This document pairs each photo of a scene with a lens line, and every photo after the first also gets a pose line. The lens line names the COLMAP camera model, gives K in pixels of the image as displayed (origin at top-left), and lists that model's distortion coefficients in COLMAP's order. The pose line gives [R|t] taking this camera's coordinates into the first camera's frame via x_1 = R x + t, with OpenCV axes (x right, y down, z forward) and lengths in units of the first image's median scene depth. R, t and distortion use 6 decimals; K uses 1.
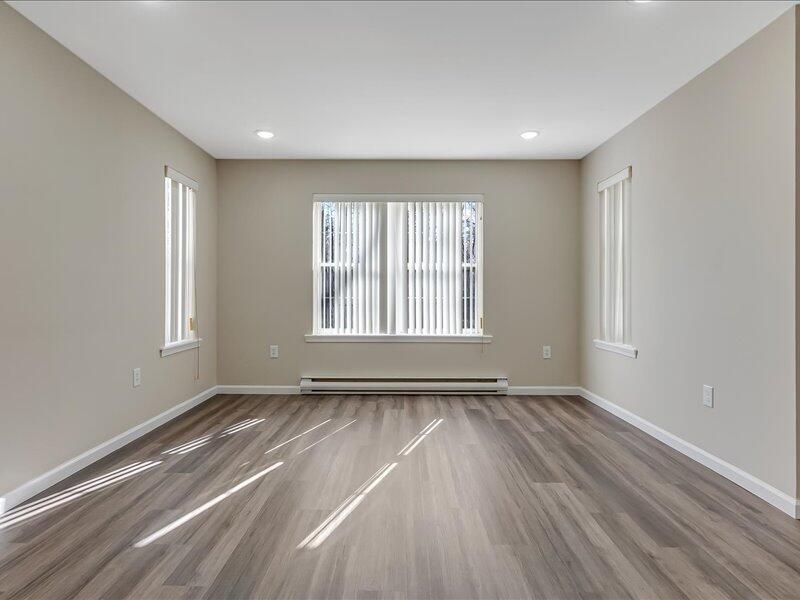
lens RADIAL K [[442.3, 0, 396.8], [0, 442.3, 288.2], [0, 0, 1]] dist [0.001063, 0.000726]
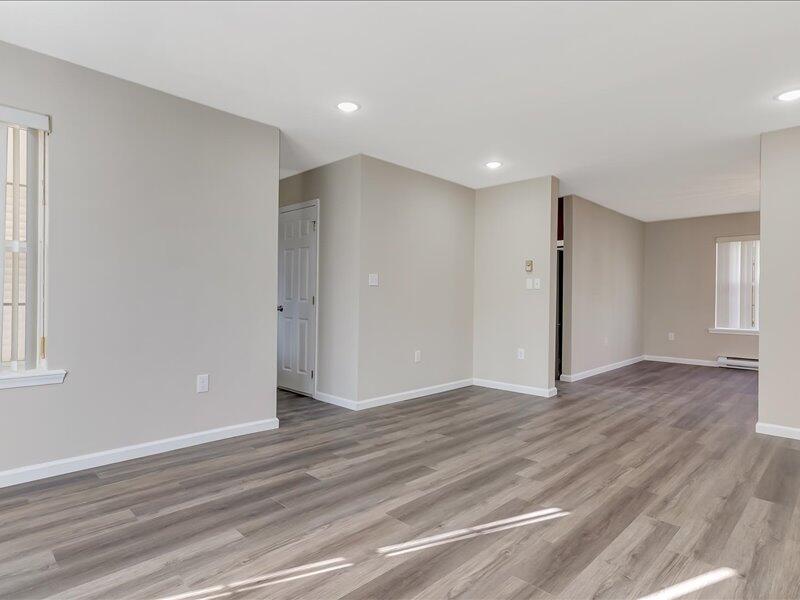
lens RADIAL K [[446.1, 0, 400.0], [0, 446.1, 300.0], [0, 0, 1]] dist [0.000525, 0.000896]
pose [[-0.718231, -0.009265, 0.695743, -0.290255], [-0.020616, 0.999756, -0.007969, 0.011427], [-0.695500, -0.020067, -0.718246, 0.867168]]
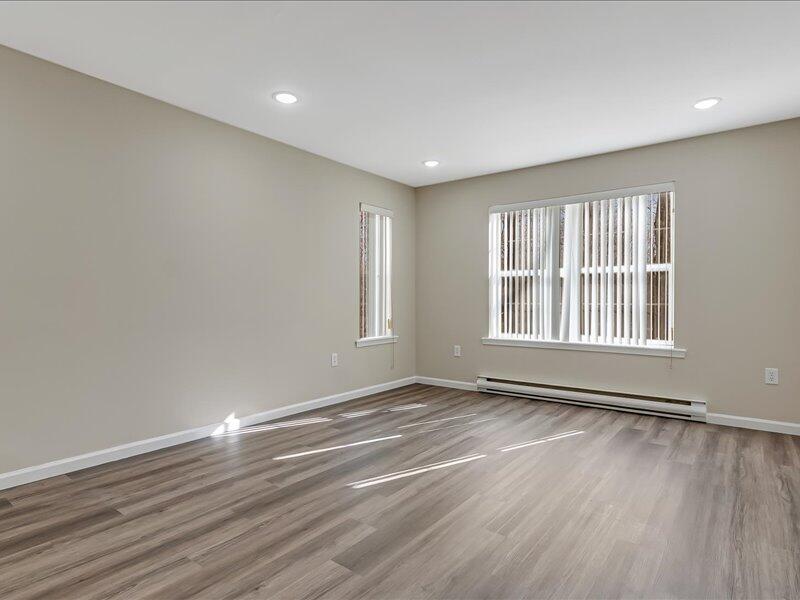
lens RADIAL K [[446.1, 0, 400.0], [0, 446.1, 300.0], [0, 0, 1]] dist [0.000525, 0.000896]
pose [[0.803697, -0.000552, -0.595039, 0.286706], [0.008135, 0.999916, 0.010060, 0.000719], [0.594983, -0.012926, 0.803634, -0.000387]]
